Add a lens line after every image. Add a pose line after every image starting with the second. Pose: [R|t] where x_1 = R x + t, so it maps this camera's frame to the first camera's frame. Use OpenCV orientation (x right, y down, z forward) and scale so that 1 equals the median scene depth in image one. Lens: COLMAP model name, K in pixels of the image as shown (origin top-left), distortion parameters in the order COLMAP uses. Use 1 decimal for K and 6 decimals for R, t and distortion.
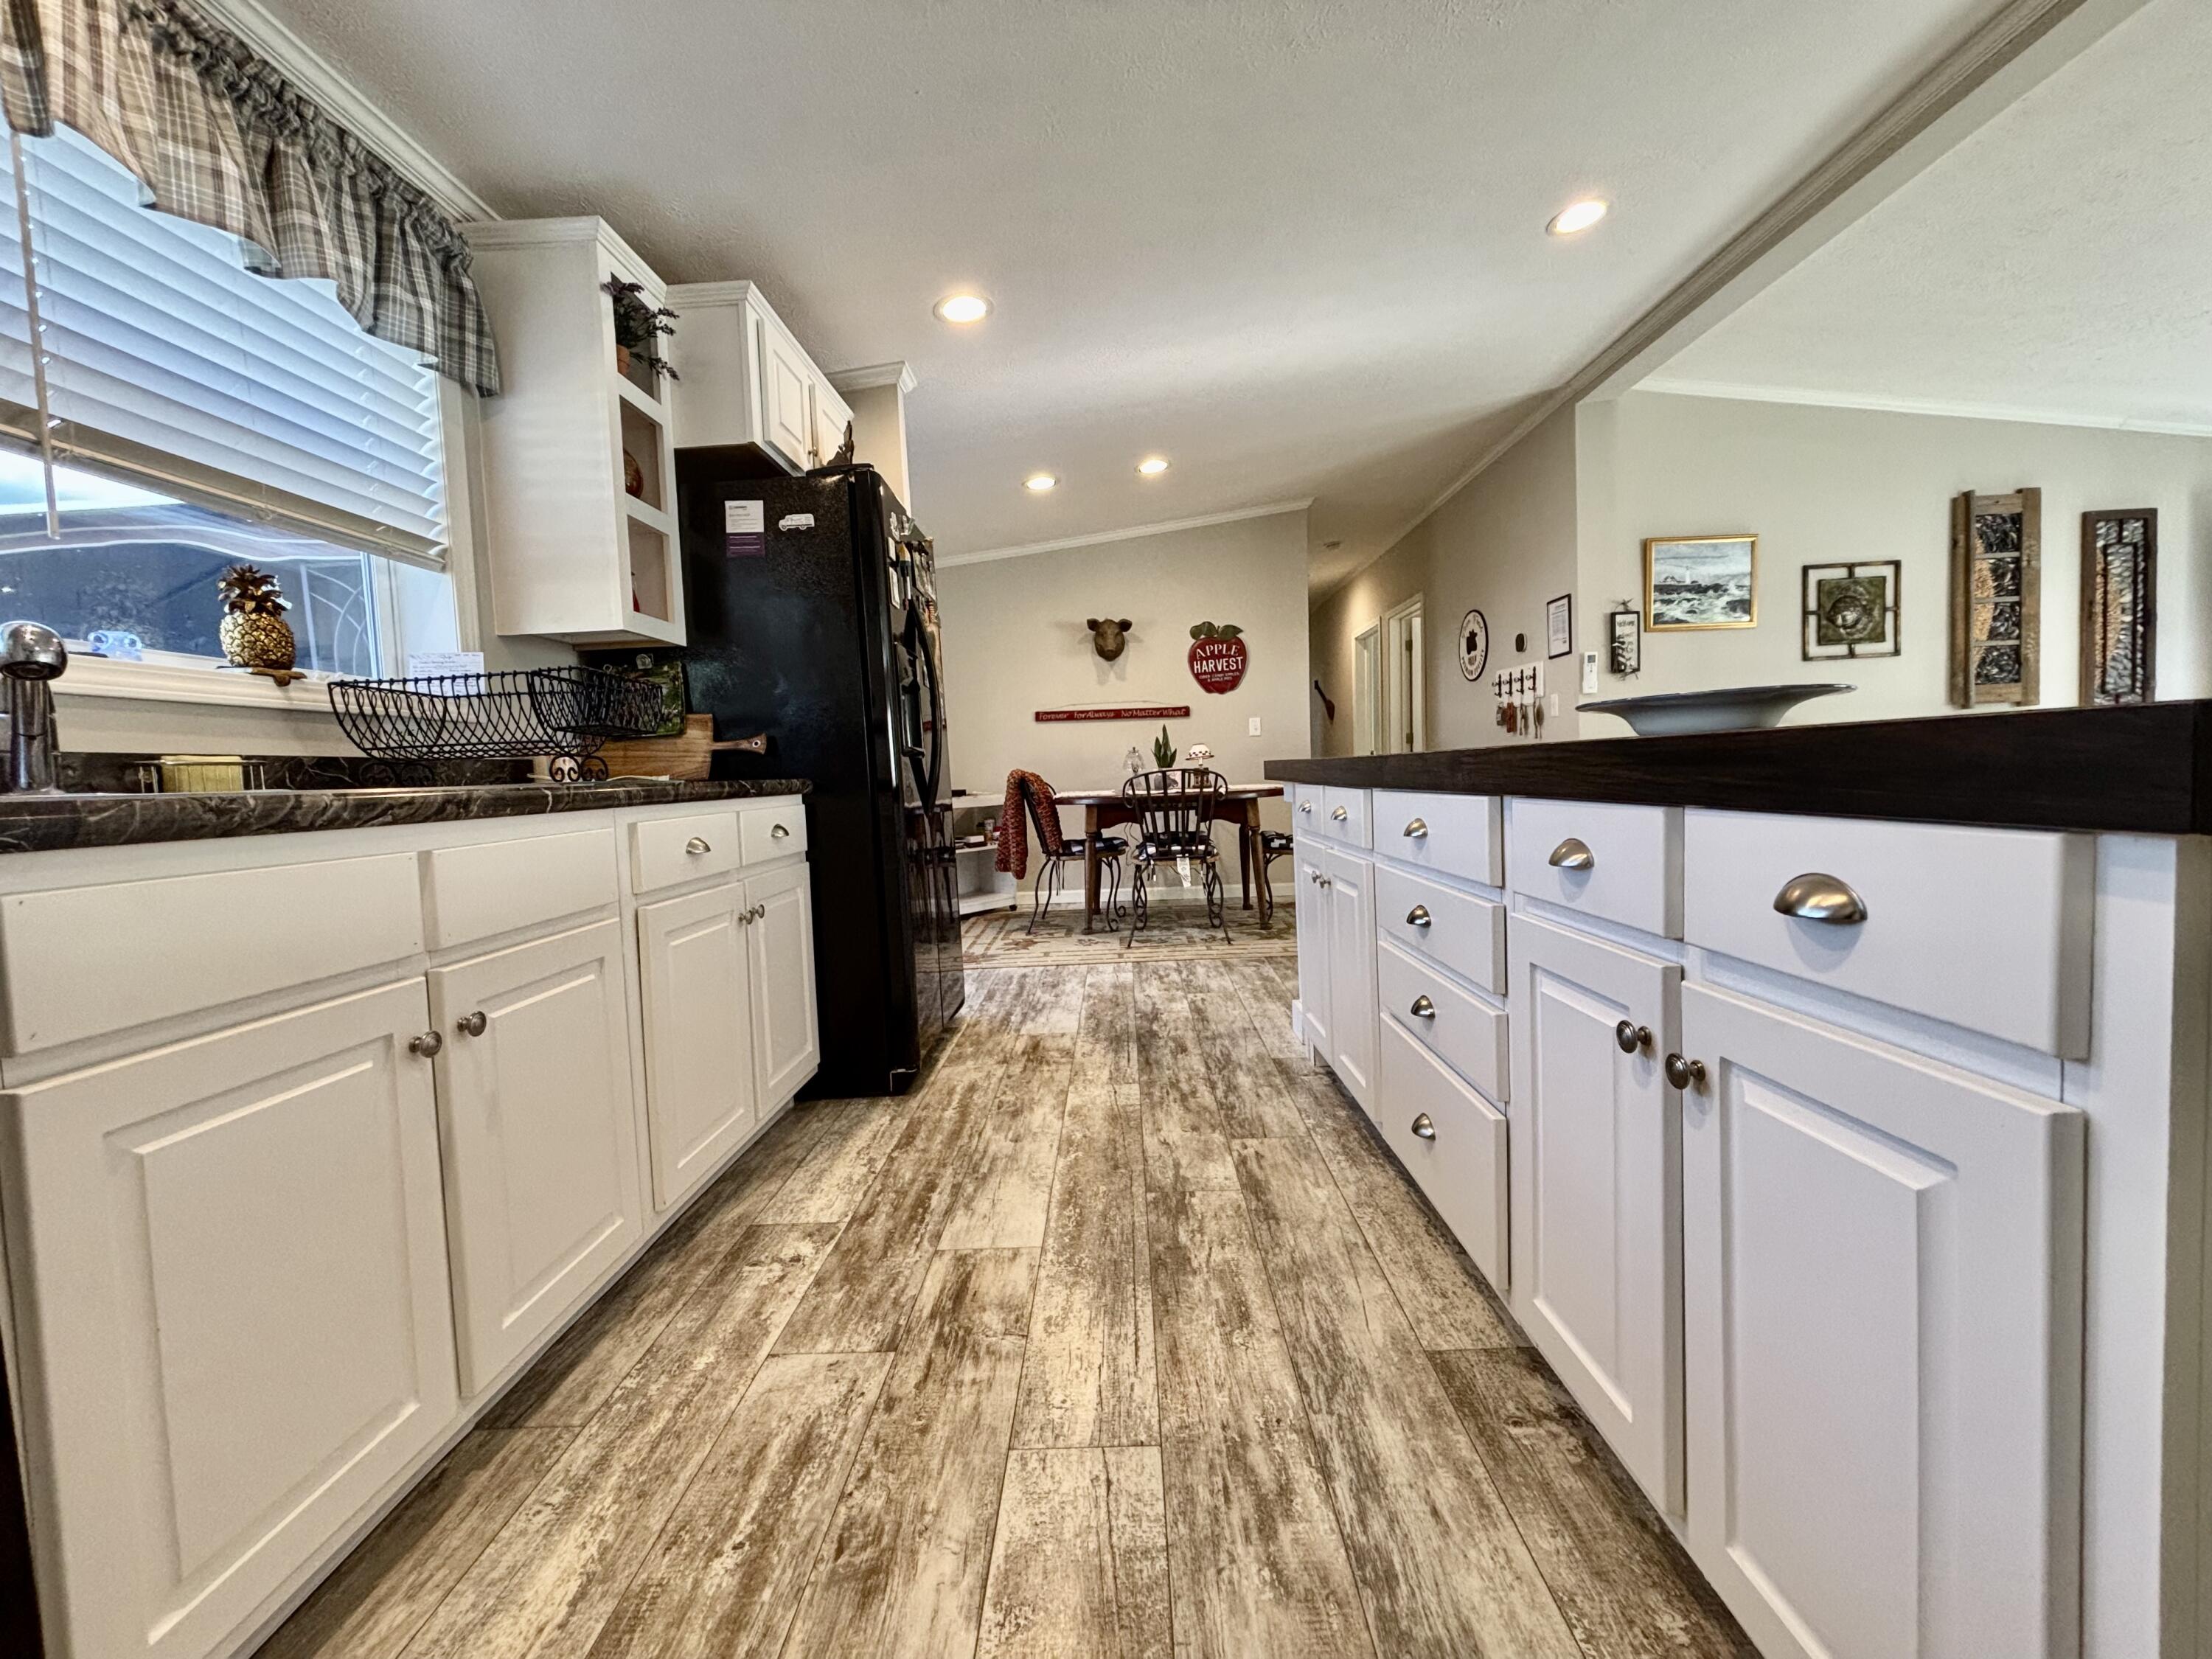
lens RADIAL K [[885.1, 0, 1097.0], [0, 885.1, 825.3], [0, 0, 1]] dist [0.001825, -0.000803]
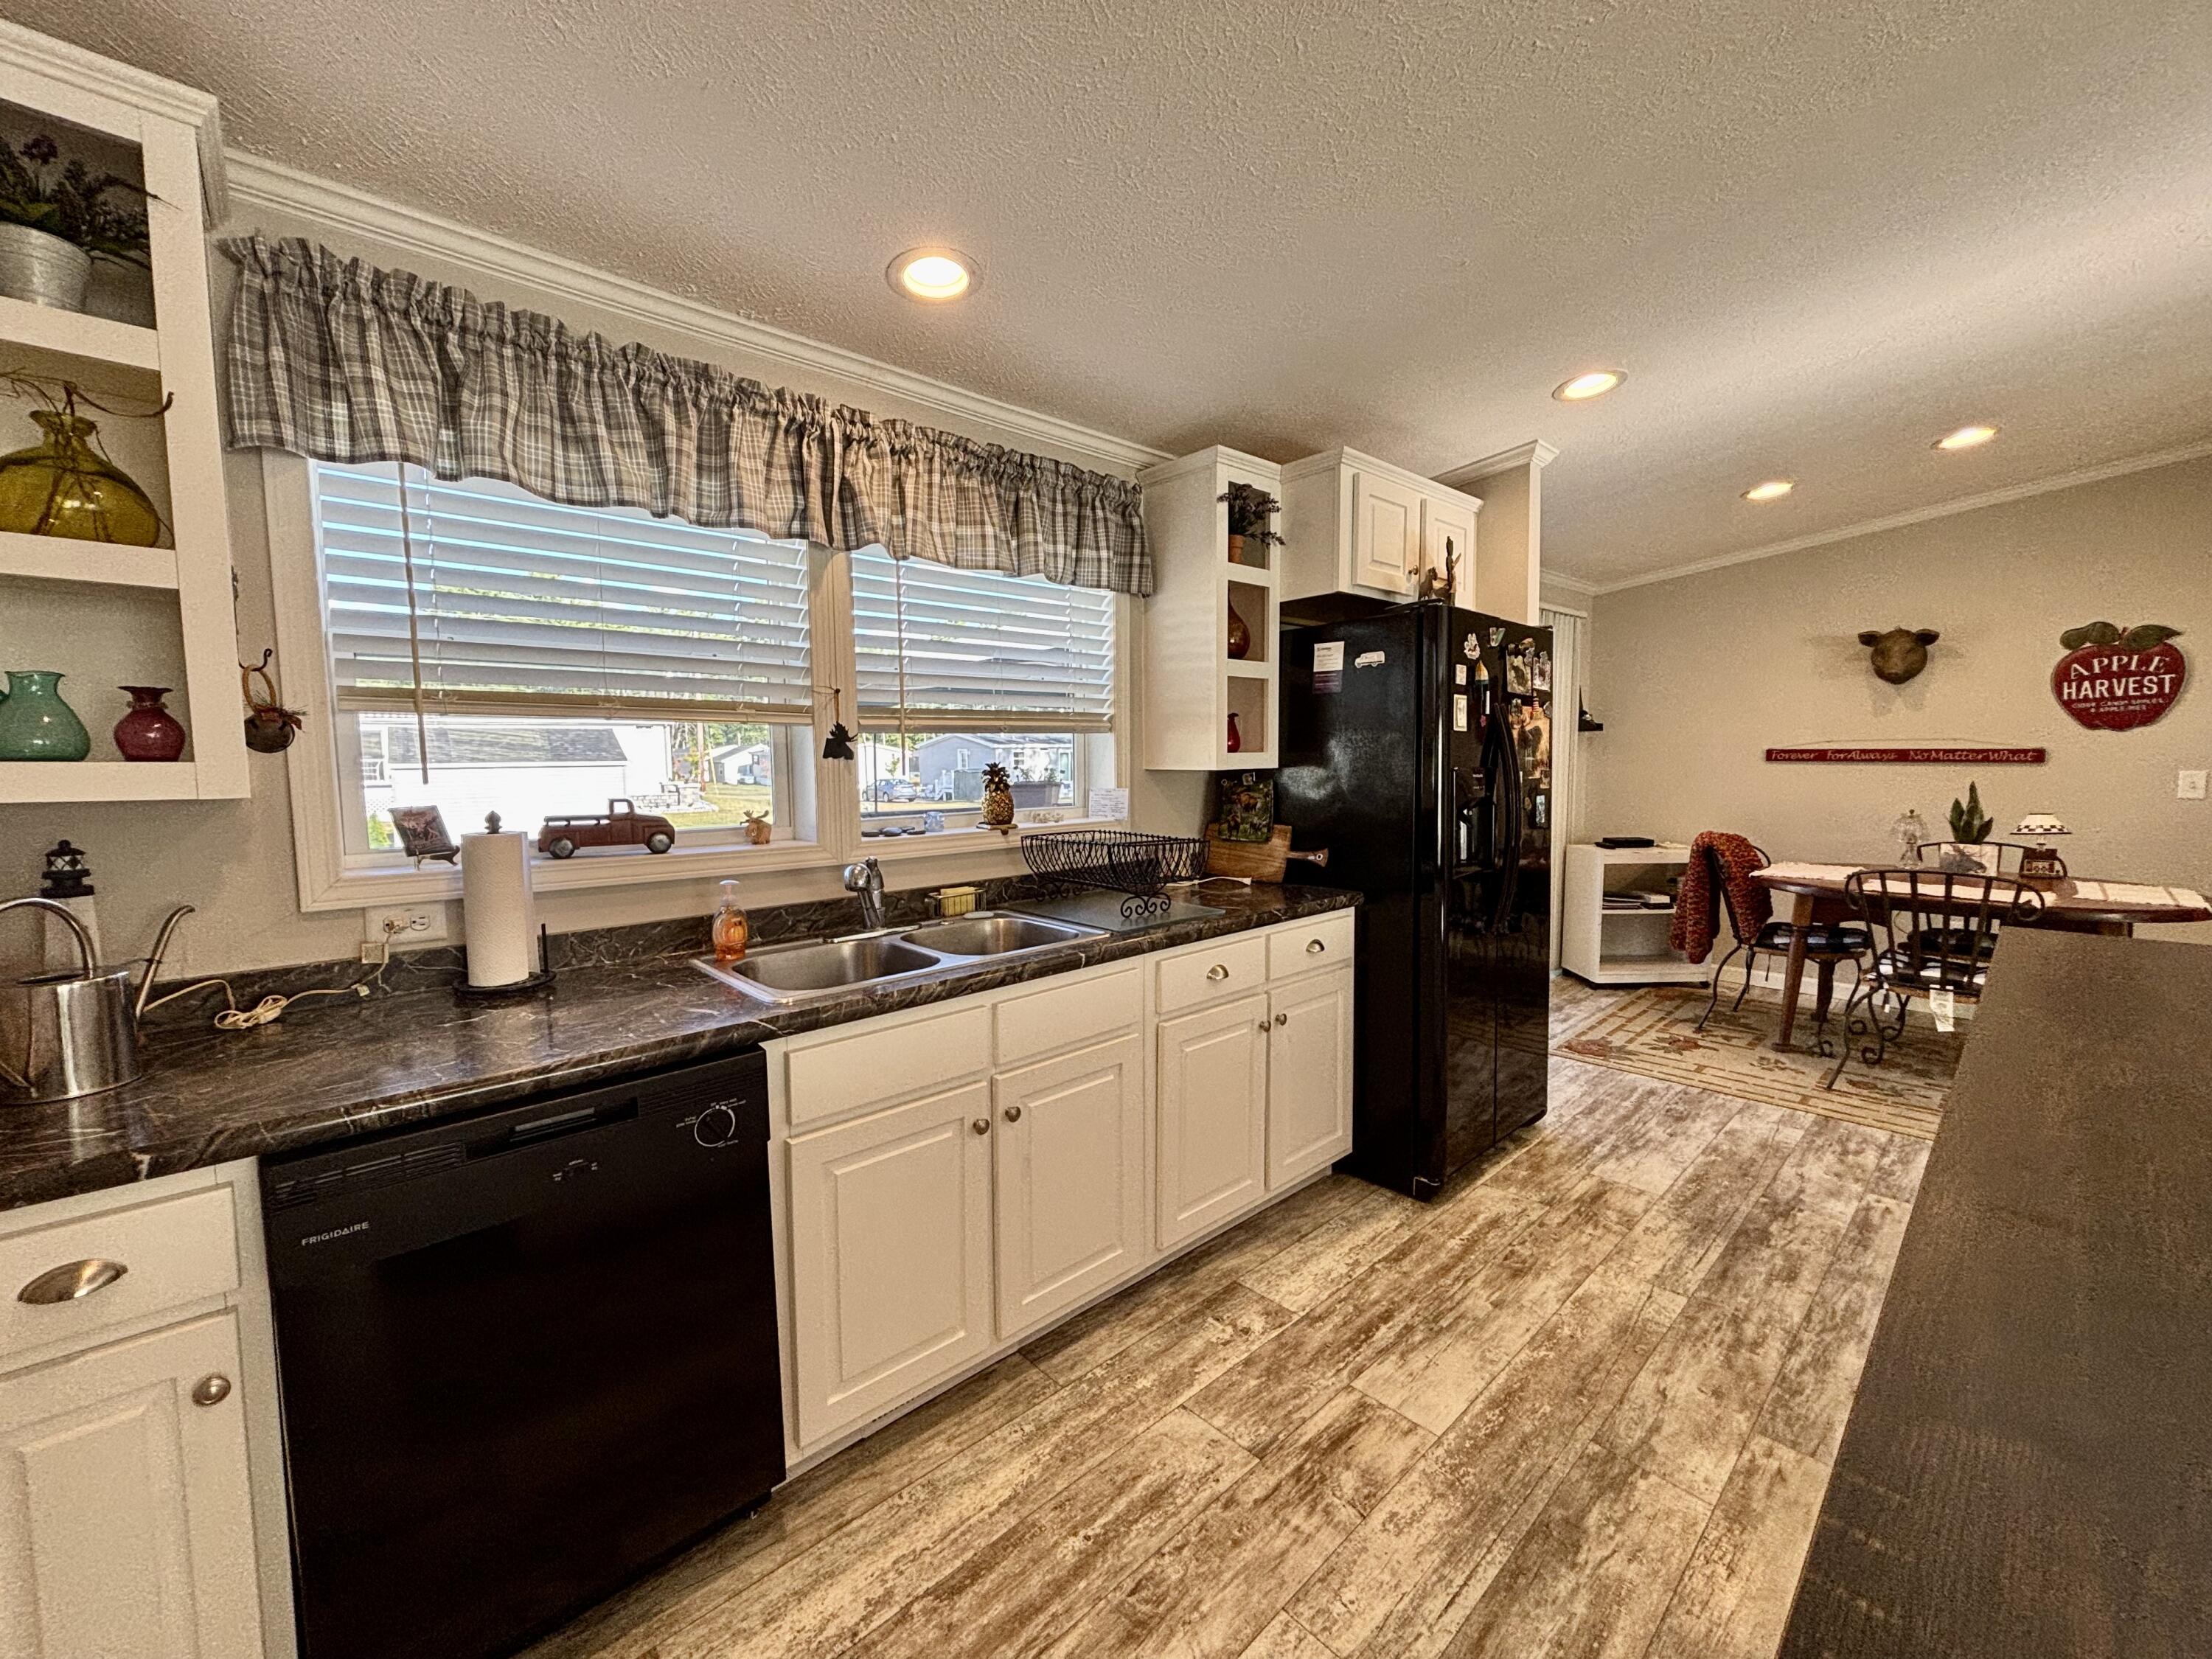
lens RADIAL K [[885.1, 0, 1111.4], [0, 885.1, 825.8], [0, 0, 1]] dist [0.001825, -0.000803]
pose [[0.694861, 0.092015, -0.713233, 0.284047], [-0.060916, 0.995747, 0.069116, -0.232475], [0.716559, -0.004578, 0.697511, 0.012009]]
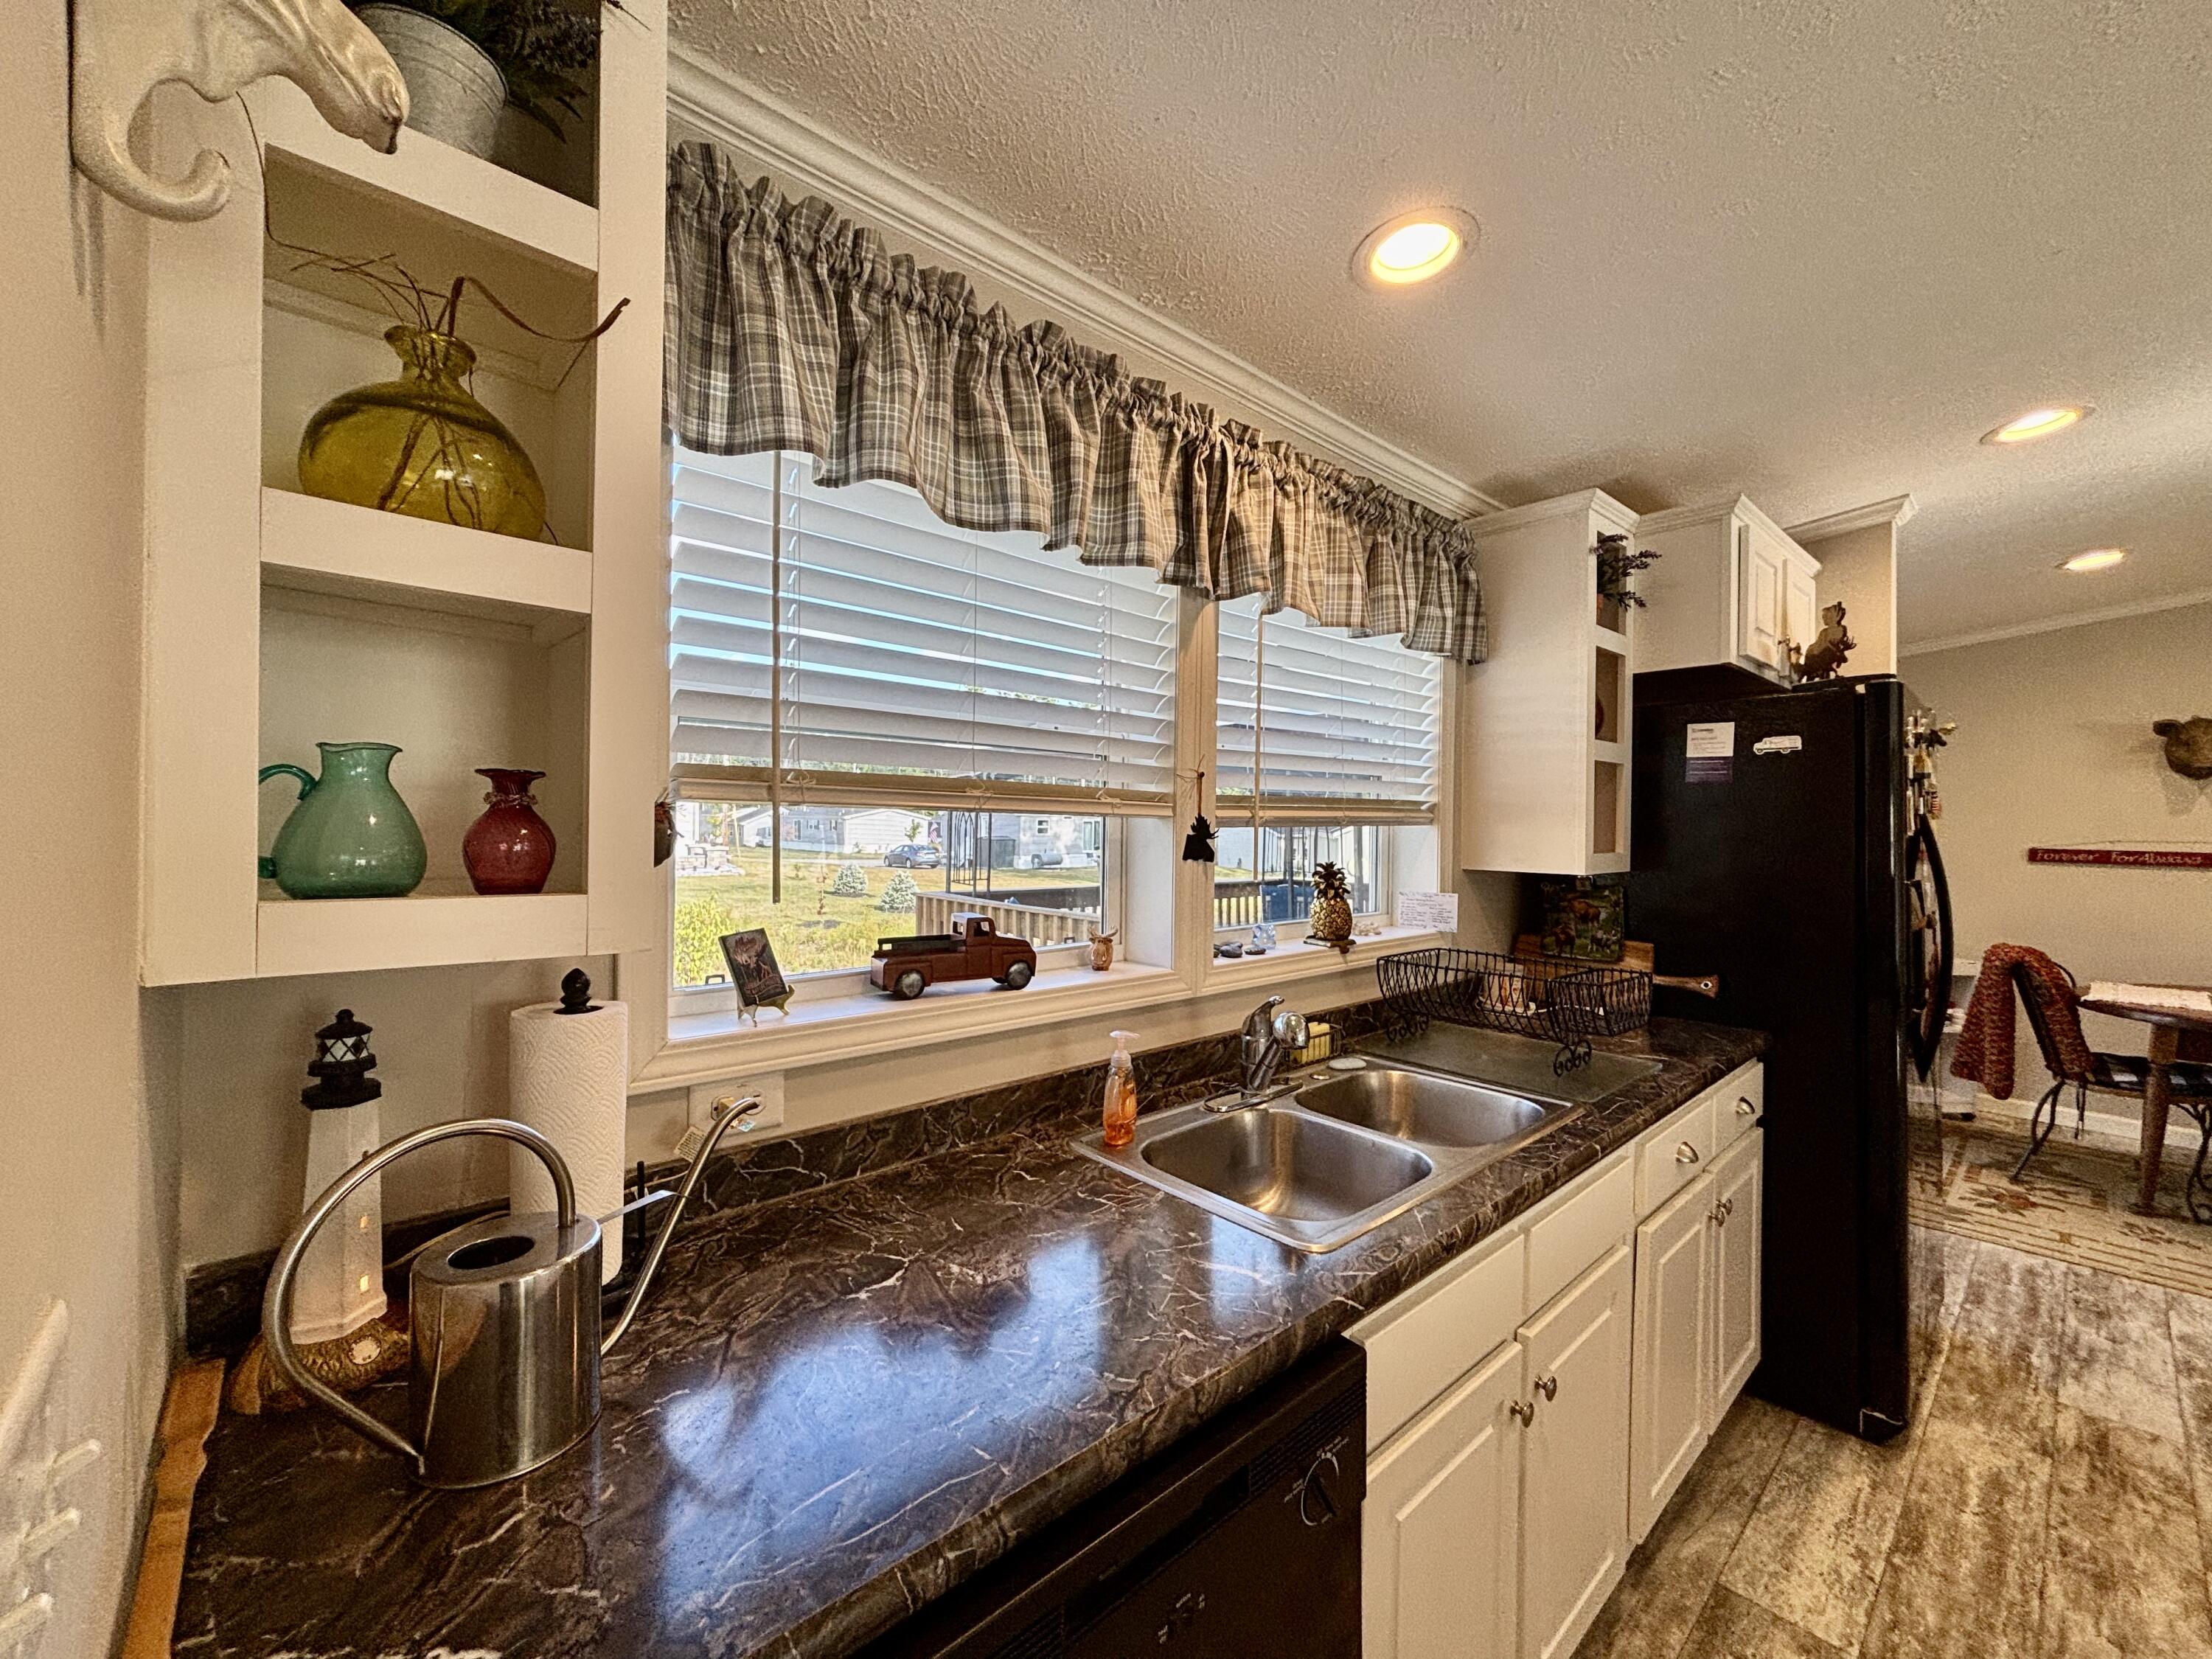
lens RADIAL K [[885.1, 0, 1108.0], [0, 885.1, 828.4], [0, 0, 1]] dist [0.001825, -0.000803]
pose [[0.685674, 0.053186, -0.725963, -0.180057], [-0.081712, 0.996647, -0.004160, -0.239221], [0.723308, 0.062173, 0.687721, -0.114735]]
